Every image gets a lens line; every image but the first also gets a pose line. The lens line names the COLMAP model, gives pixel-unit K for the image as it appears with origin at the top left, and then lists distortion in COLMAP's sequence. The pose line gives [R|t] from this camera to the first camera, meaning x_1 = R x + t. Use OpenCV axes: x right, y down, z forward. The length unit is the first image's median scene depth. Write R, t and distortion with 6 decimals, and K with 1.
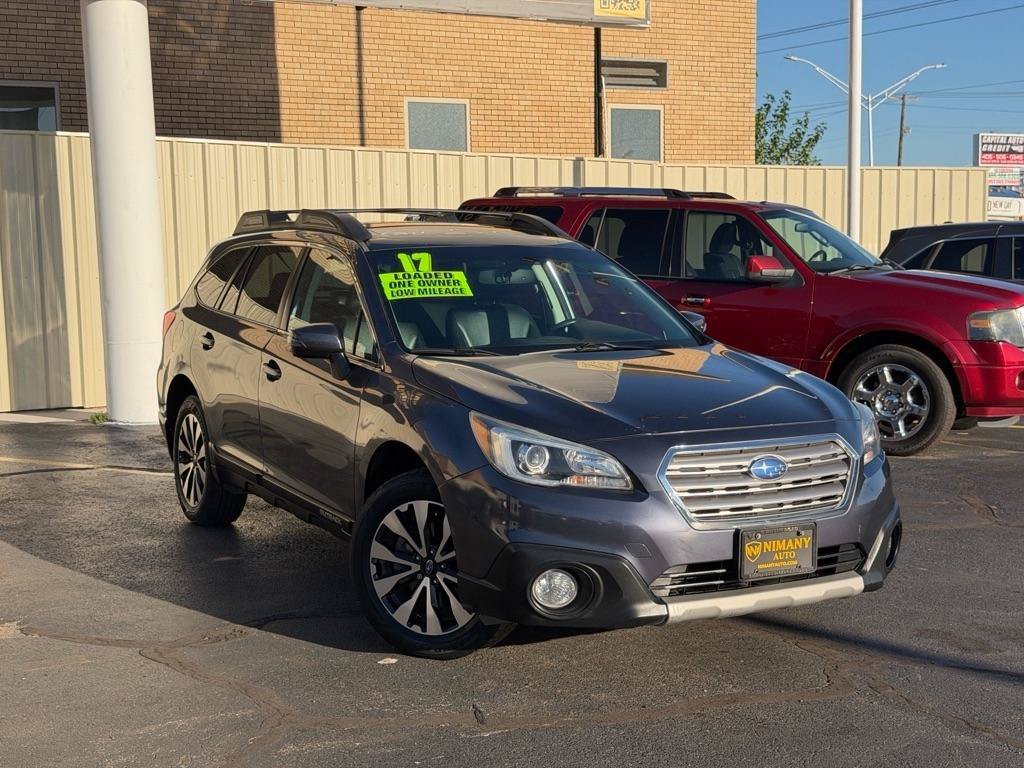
lens RADIAL K [[1409.3, 0, 512.8], [0, 1409.3, 384.3], [0, 0, 1]] dist [0.114949, 0.000000]
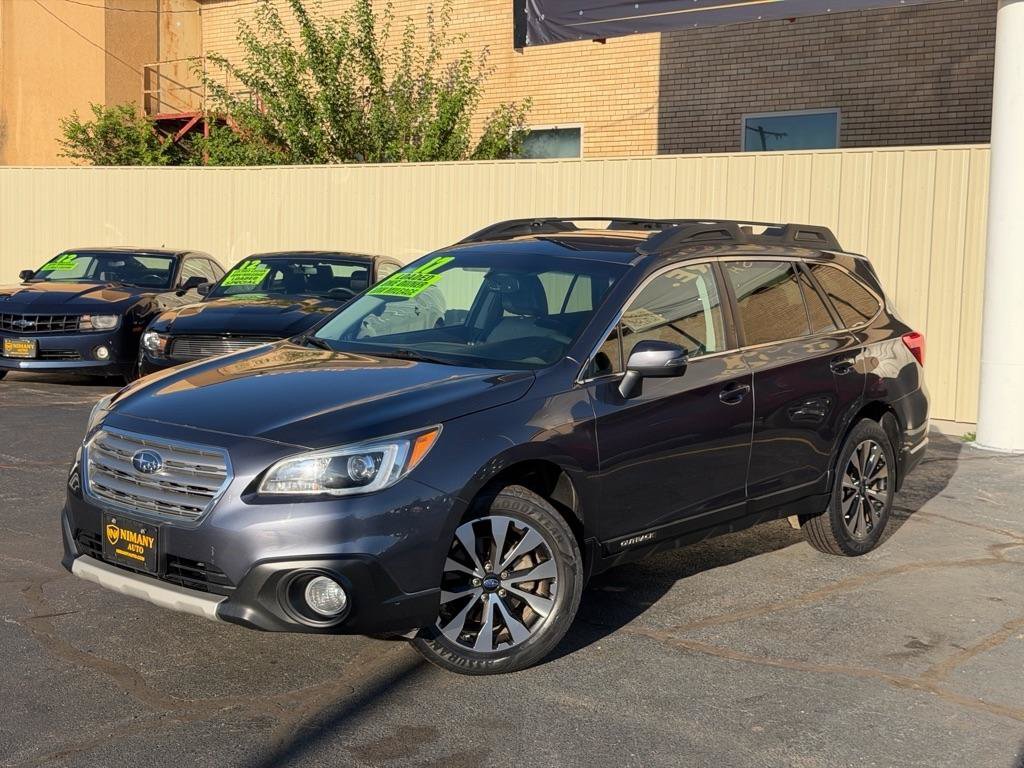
lens RADIAL K [[1409.3, 0, 502.4], [0, 1409.3, 369.1], [0, 0, 1]] dist [0.114949, 0.000000]
pose [[0.360253, 0.100913, -0.927380, 0.857460], [-0.123098, 0.990581, 0.059971, -0.071894], [0.924697, 0.092554, 0.369282, 0.591865]]
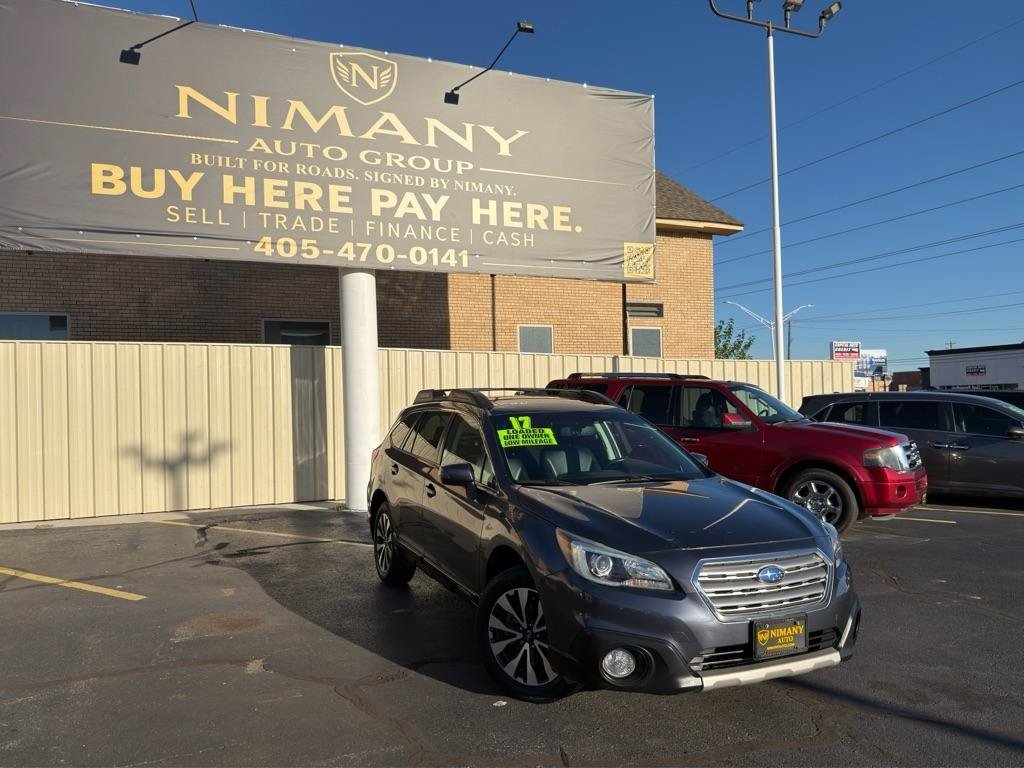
lens RADIAL K [[752.7, 0, 514.8], [0, 752.7, 386.4], [0, 0, 1]] dist [0.096590, -0.148922]
pose [[0.996714, -0.005869, -0.080792, -0.006770], [-0.003784, 0.992910, -0.118812, -0.024152], [0.080917, 0.118727, 0.989624, 0.148375]]
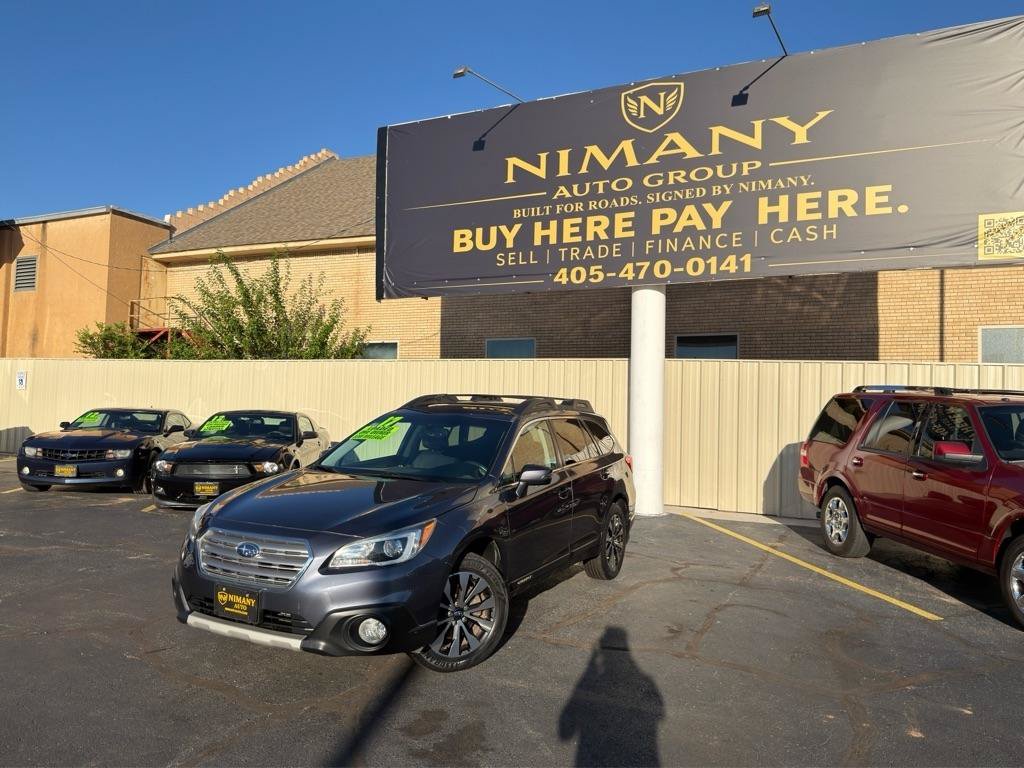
lens RADIAL K [[752.7, 0, 514.6], [0, 752.7, 376.6], [0, 0, 1]] dist [0.096590, -0.148922]
pose [[0.583632, -0.008071, -0.811978, 0.751526], [-0.116888, 0.988702, -0.093843, -0.064890], [0.803562, 0.149680, 0.576094, 0.493686]]
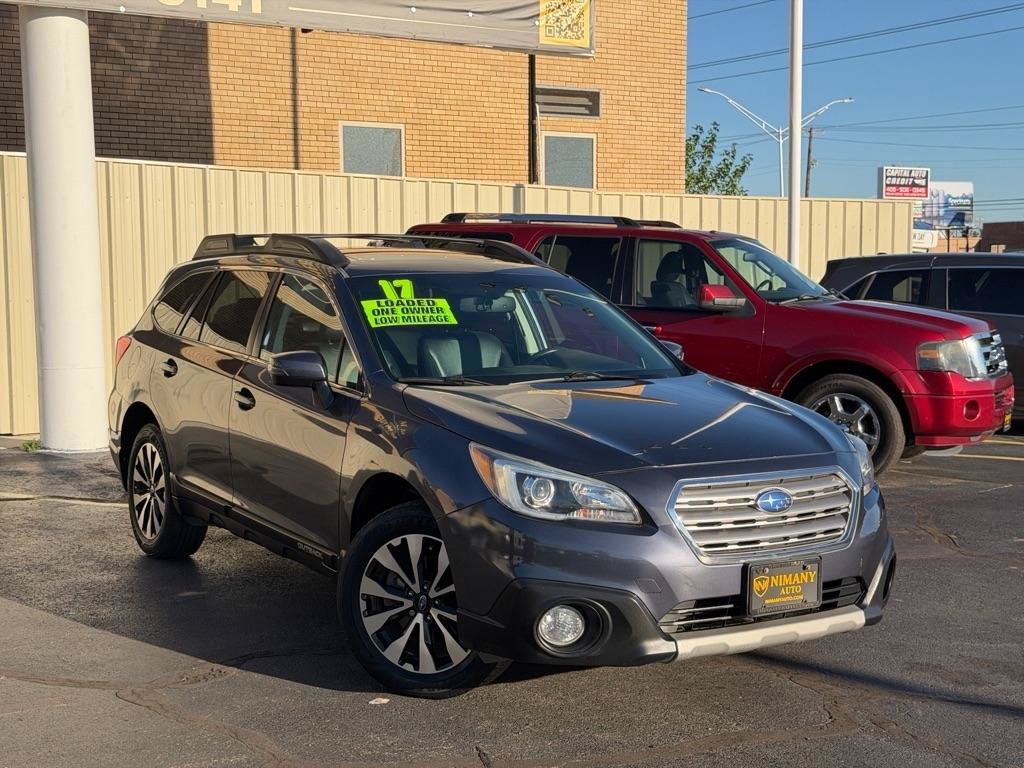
lens RADIAL K [[1409.3, 0, 516.4], [0, 1409.3, 375.1], [0, 0, 1]] dist [0.114949, 0.000000]
pose [[0.997870, 0.004831, 0.065051, -0.044402], [-0.003261, 0.999701, -0.024219, -0.002944], [-0.065149, 0.023955, 0.997588, 0.016402]]
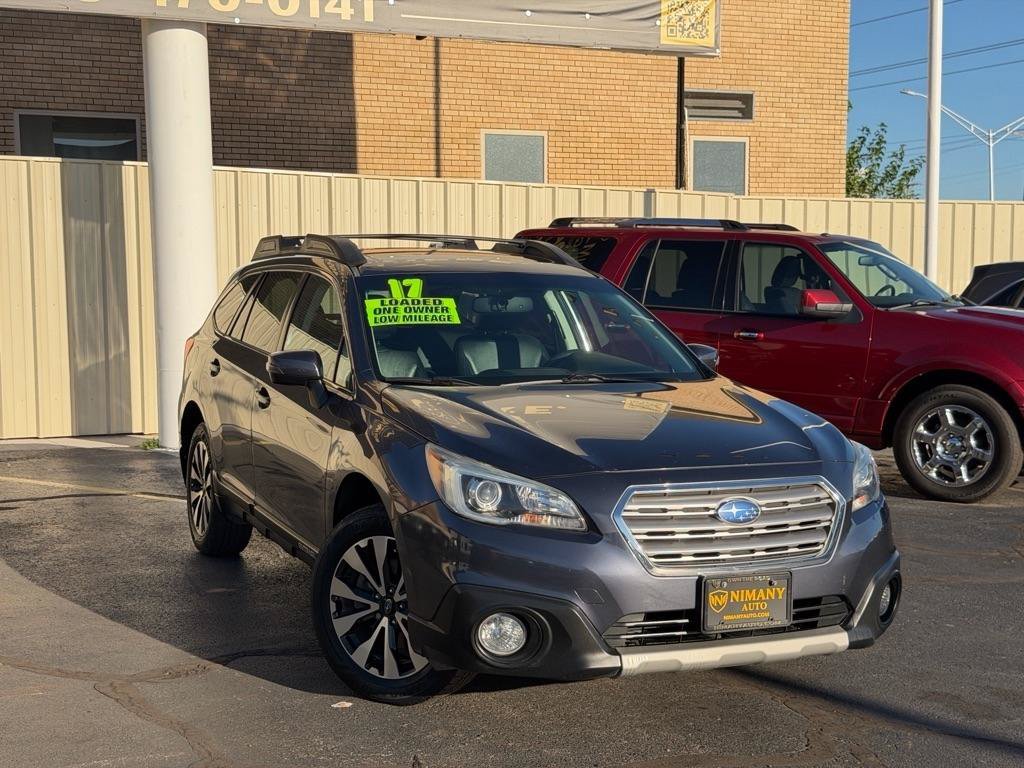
lens RADIAL K [[1409.3, 0, 496.4], [0, 1409.3, 386.9], [0, 0, 1]] dist [0.114949, 0.000000]
pose [[0.995747, 0.017825, -0.090389, 0.072960], [-0.019919, 0.999552, -0.022324, 0.001067], [0.089951, 0.024030, 0.995656, 0.041739]]
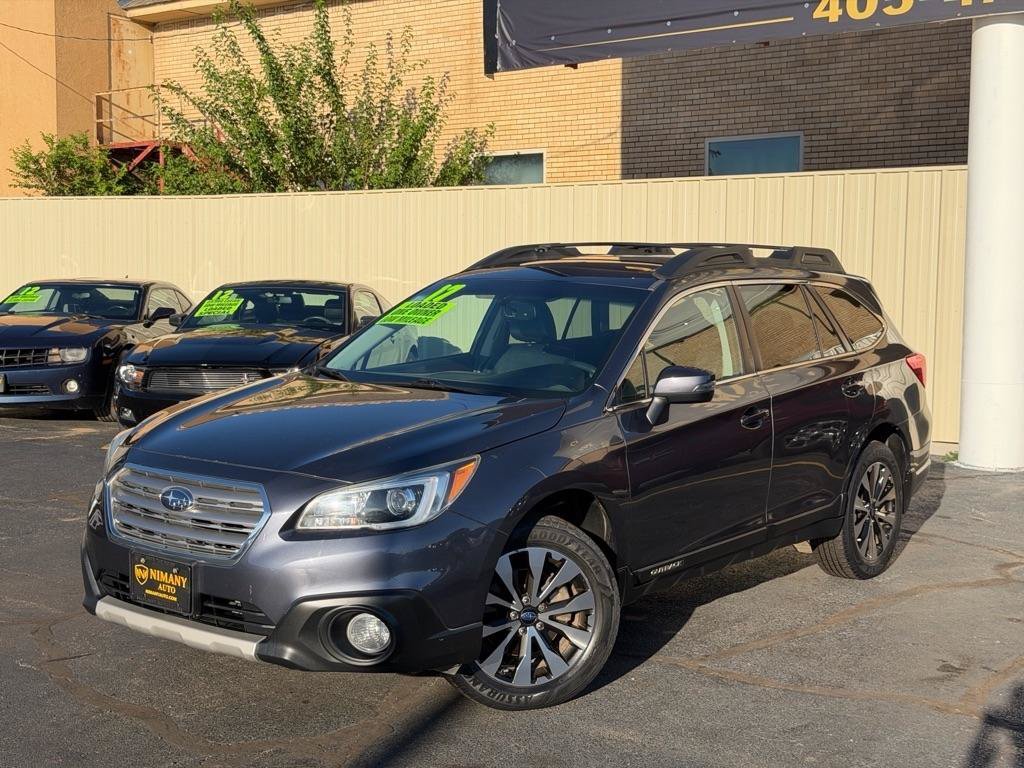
lens RADIAL K [[1409.3, 0, 501.0], [0, 1409.3, 382.7], [0, 0, 1]] dist [0.114949, 0.000000]
pose [[0.397230, 0.086884, -0.913597, 0.827897], [-0.109002, 0.992928, 0.047034, -0.067358], [0.911223, 0.080900, 0.403892, 0.553643]]
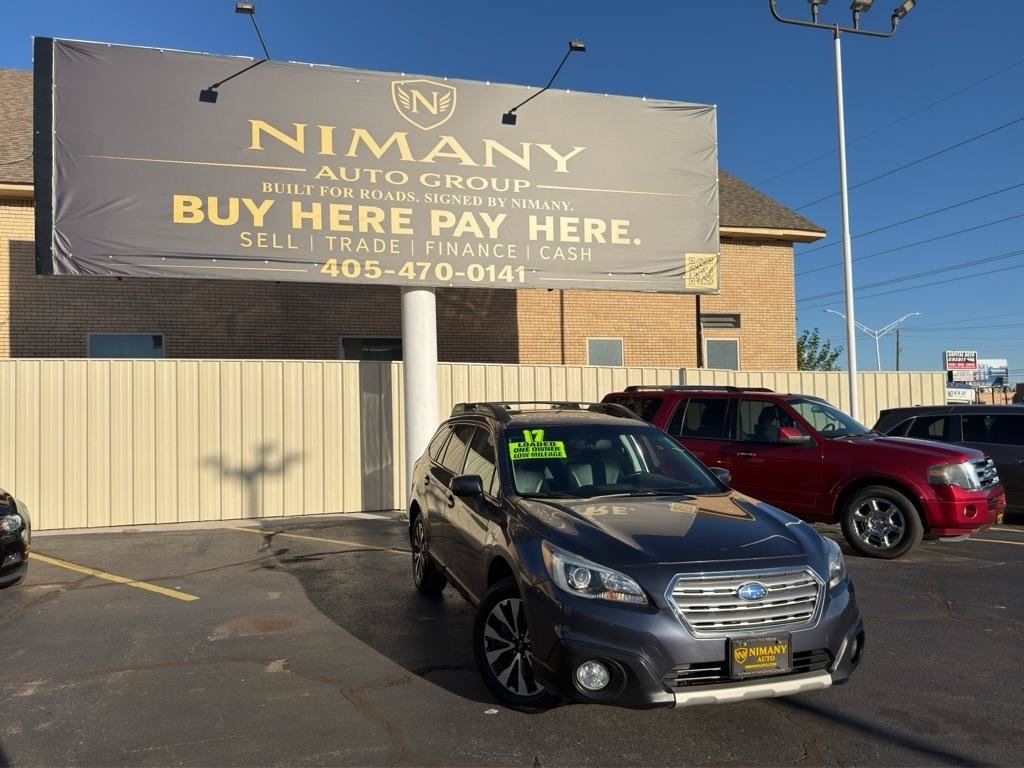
lens RADIAL K [[752.7, 0, 510.7], [0, 752.7, 382.7], [0, 0, 1]] dist [0.096590, -0.148922]
pose [[0.978172, -0.012788, -0.207401, 0.074656], [-0.016615, 0.990096, -0.139408, -0.024118], [0.207129, 0.139811, 0.968272, 0.143697]]
